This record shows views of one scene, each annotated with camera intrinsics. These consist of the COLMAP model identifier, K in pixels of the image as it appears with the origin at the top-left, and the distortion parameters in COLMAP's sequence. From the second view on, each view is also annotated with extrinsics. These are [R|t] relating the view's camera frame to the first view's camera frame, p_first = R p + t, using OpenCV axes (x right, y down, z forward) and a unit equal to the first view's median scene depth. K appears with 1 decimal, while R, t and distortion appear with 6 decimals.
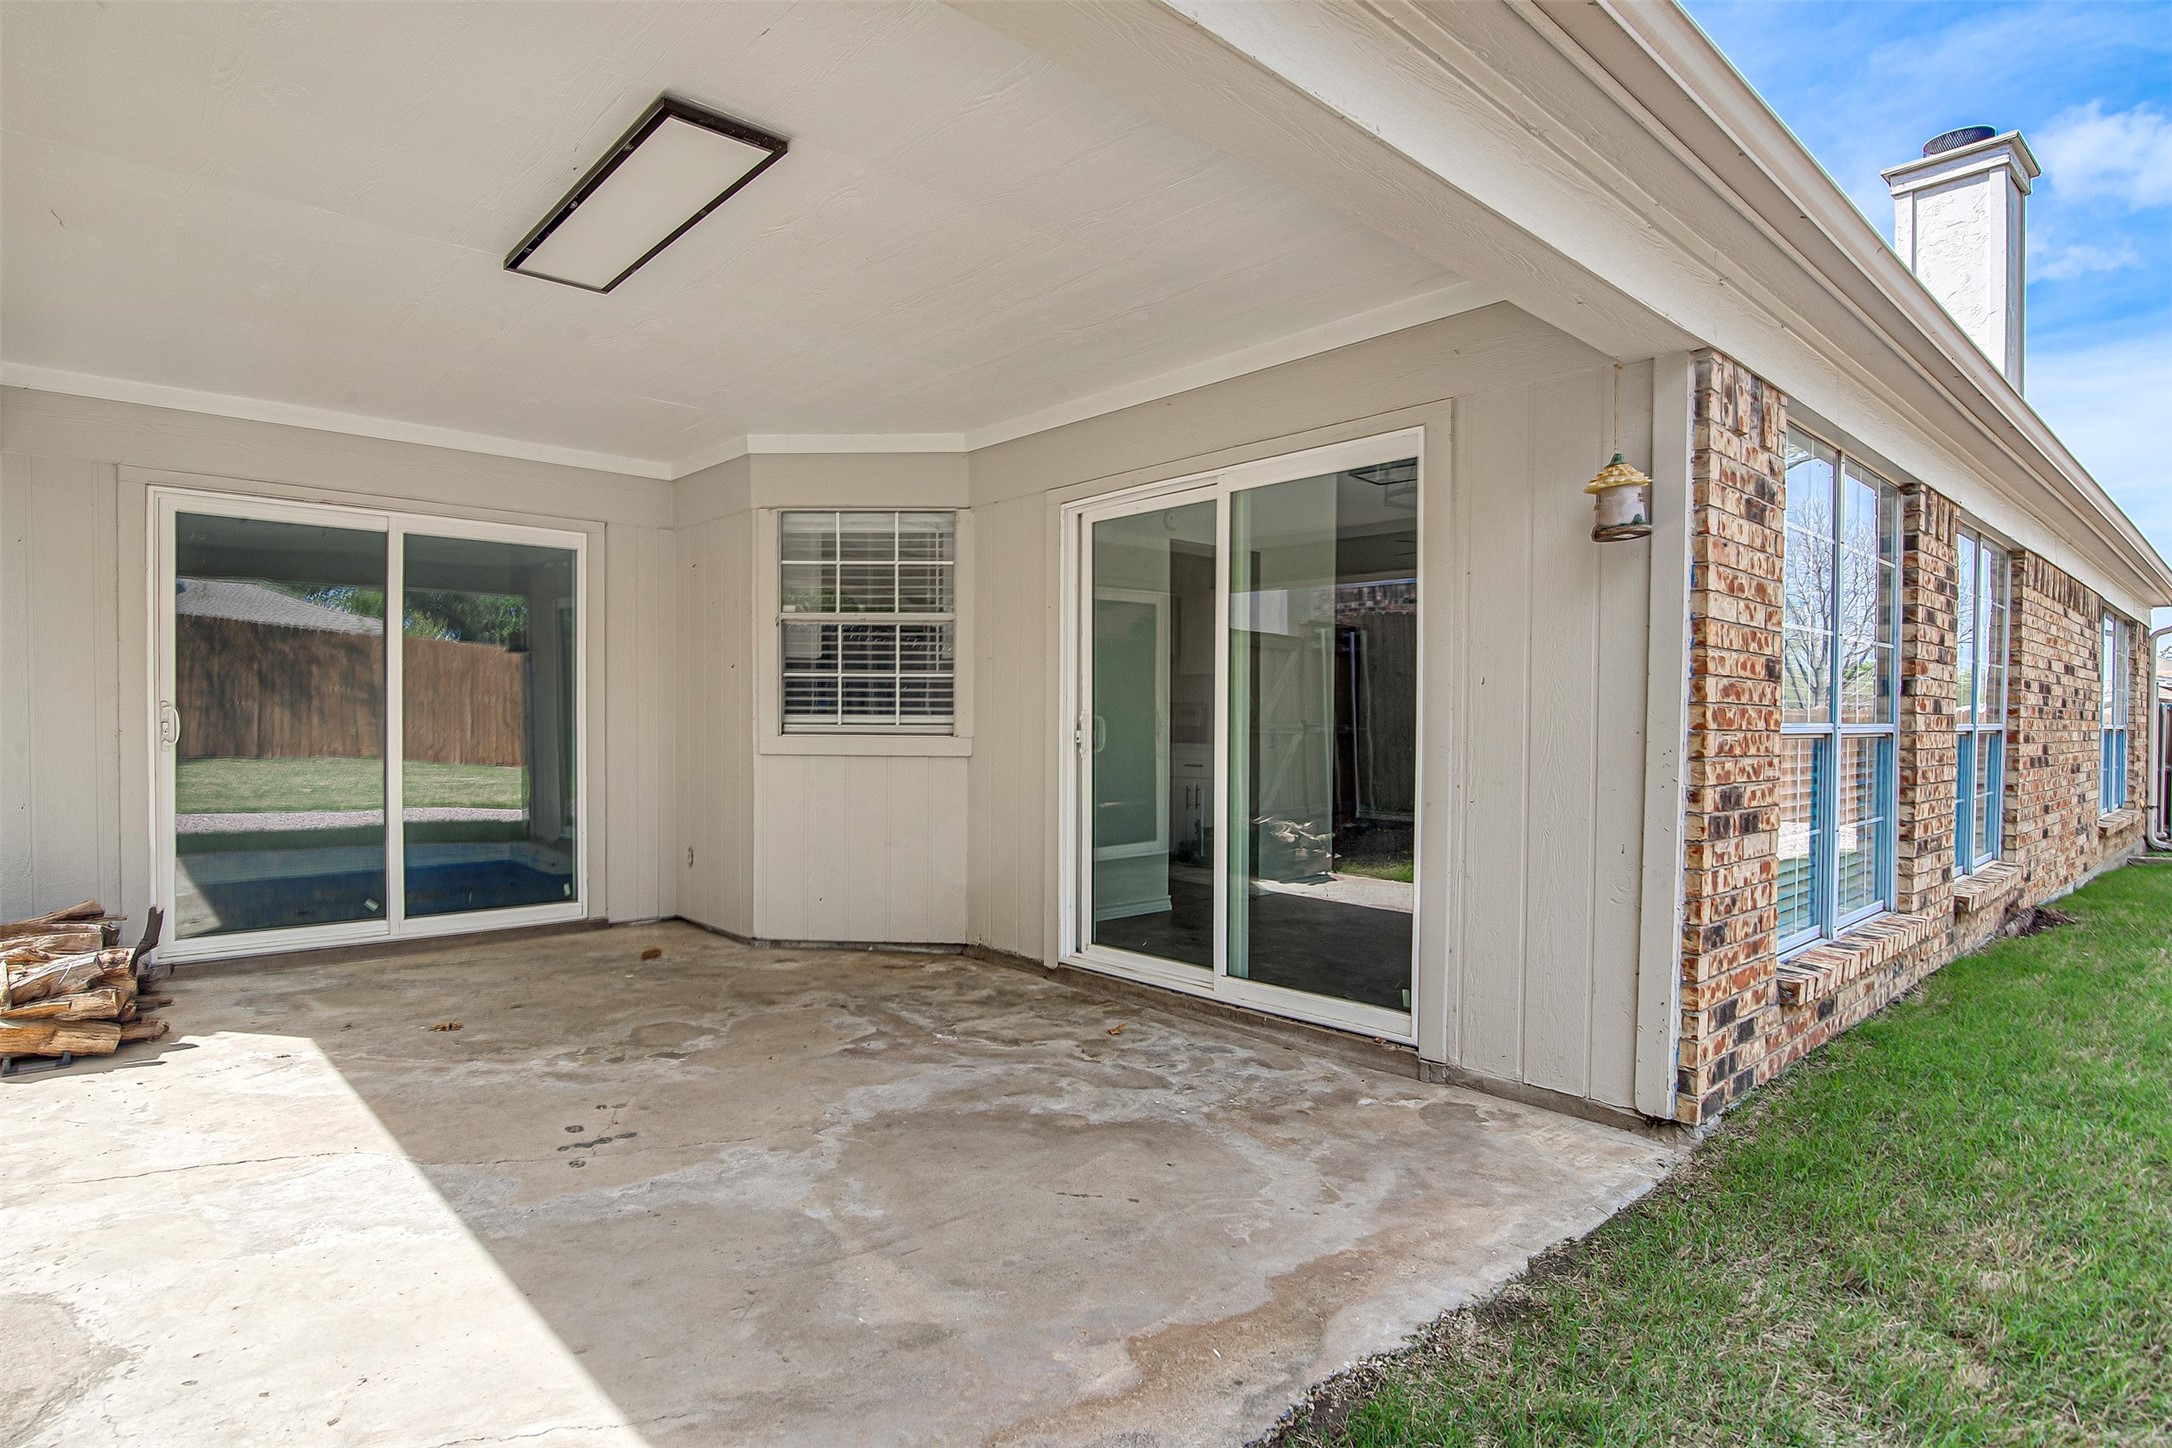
lens RADIAL K [[1119.7, 0, 1086.0], [0, 1119.7, 724.0], [0, 0, 1]] dist [-0.000061, 0.000103]
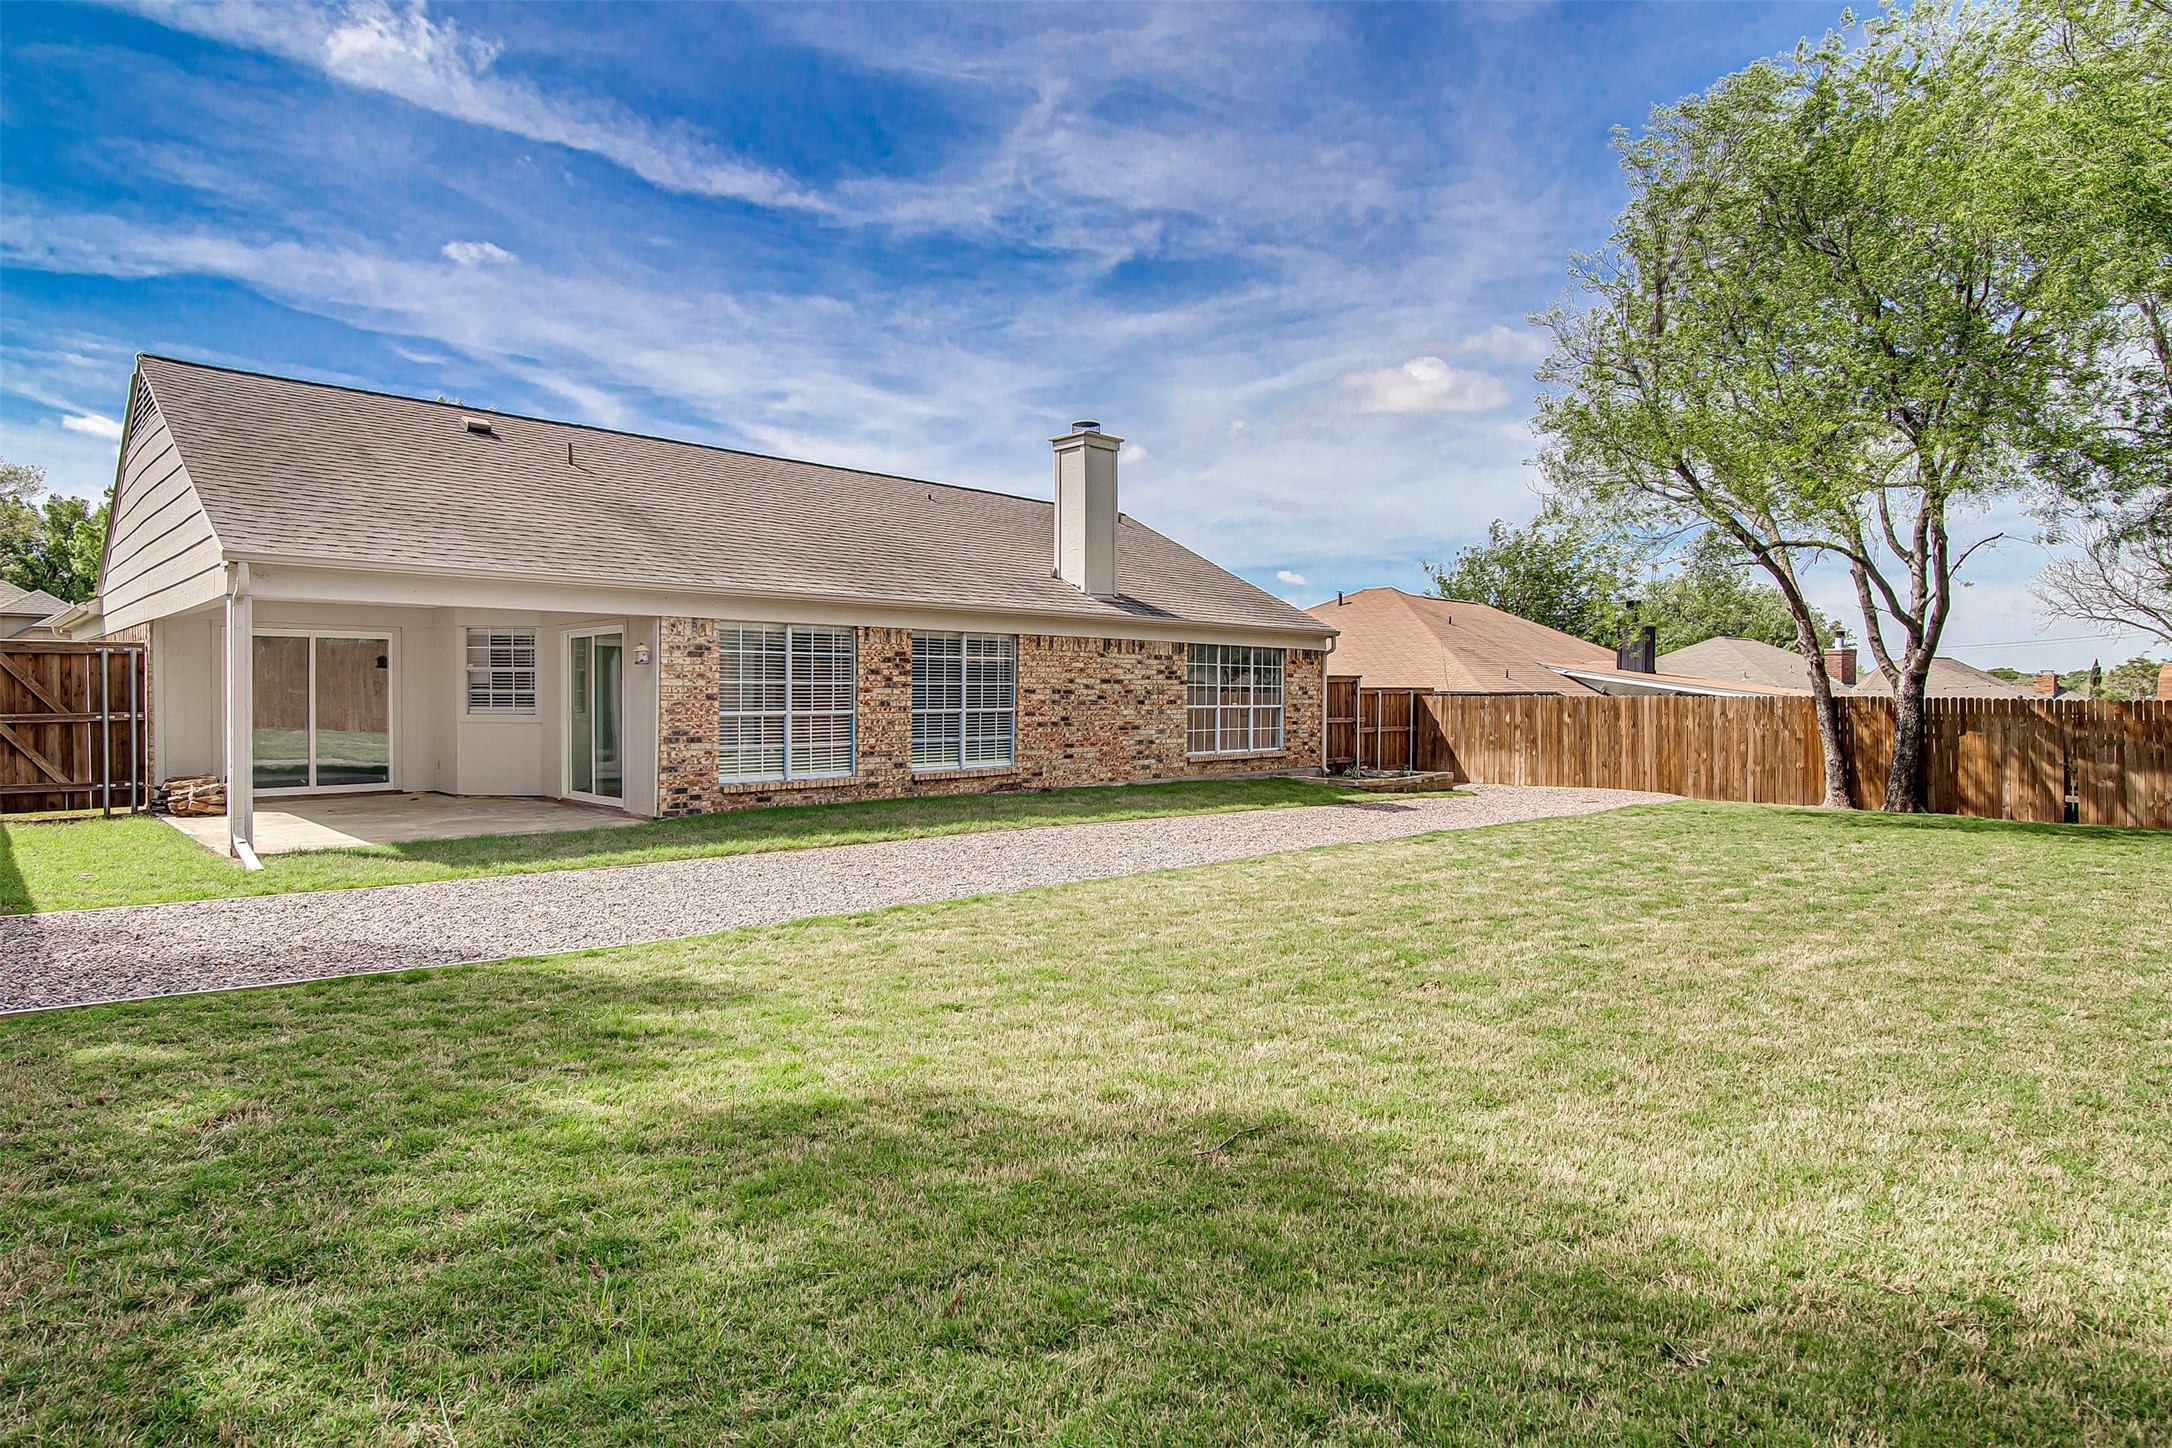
lens RADIAL K [[1199.7, 0, 1086.0], [0, 1199.7, 724.0], [0, 0, 1]] dist [0.001732, 0.000457]
pose [[0.999892, 0.000497, 0.014715, 1.101085], [-0.000589, 0.999980, 0.006269, 0.012235], [-0.014711, -0.006277, 0.999872, -1.762947]]
